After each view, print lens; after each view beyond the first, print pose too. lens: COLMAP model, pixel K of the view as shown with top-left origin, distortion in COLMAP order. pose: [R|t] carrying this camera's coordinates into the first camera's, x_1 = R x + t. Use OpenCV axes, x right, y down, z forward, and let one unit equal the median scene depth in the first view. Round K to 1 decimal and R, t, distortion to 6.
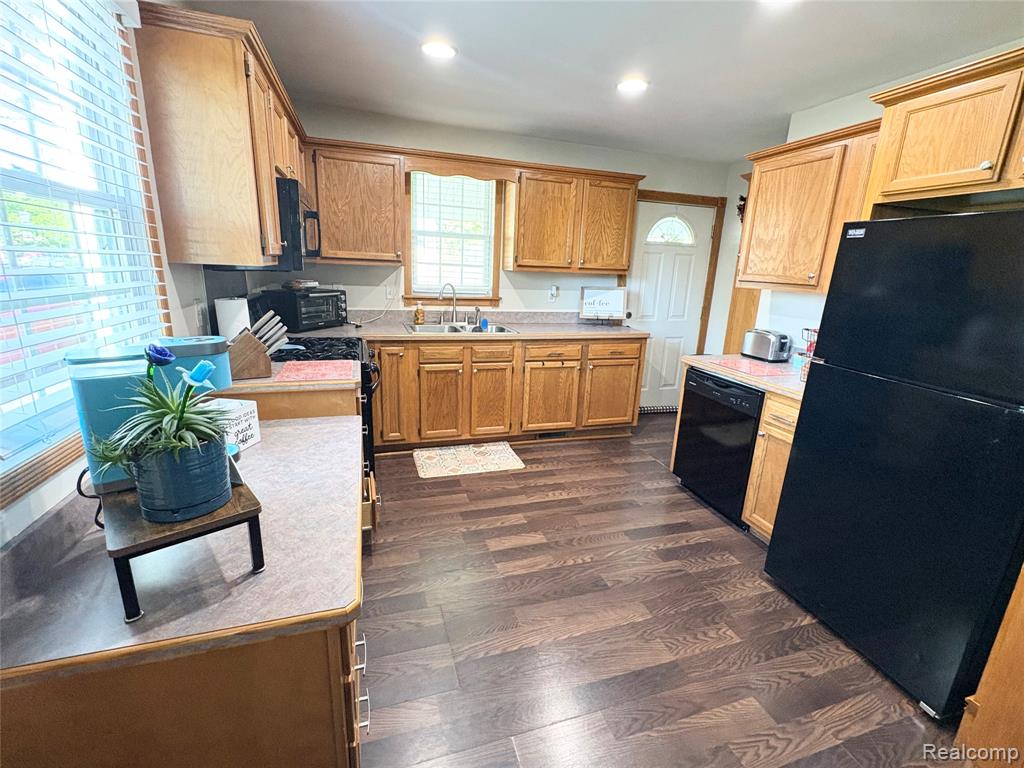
lens RADIAL K [[451.4, 0, 512.0], [0, 451.4, 382.8], [0, 0, 1]] dist [-0.004389, -0.000941]
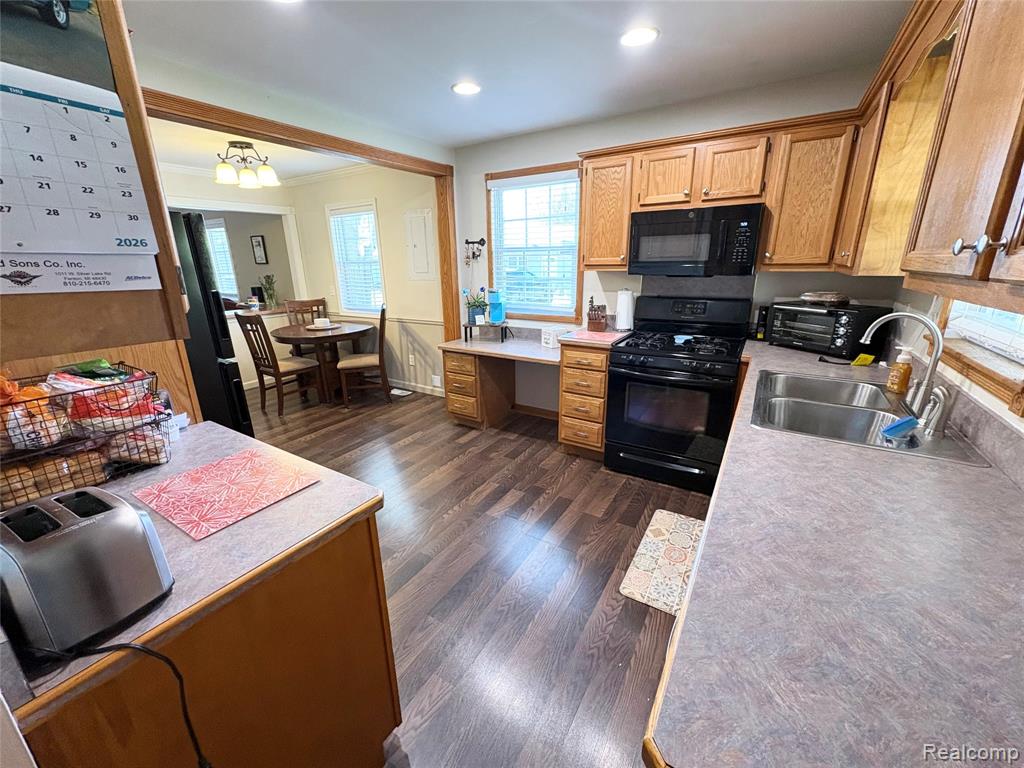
lens RADIAL K [[407.1, 0, 512.8], [0, 407.1, 383.4], [0, 0, 1]] dist [0.000082, -0.000079]
pose [[-0.763156, 0.155840, -0.627141, 0.425668], [-0.181904, 0.879437, 0.439889, -0.273290], [0.620083, 0.449783, -0.642800, 1.074538]]
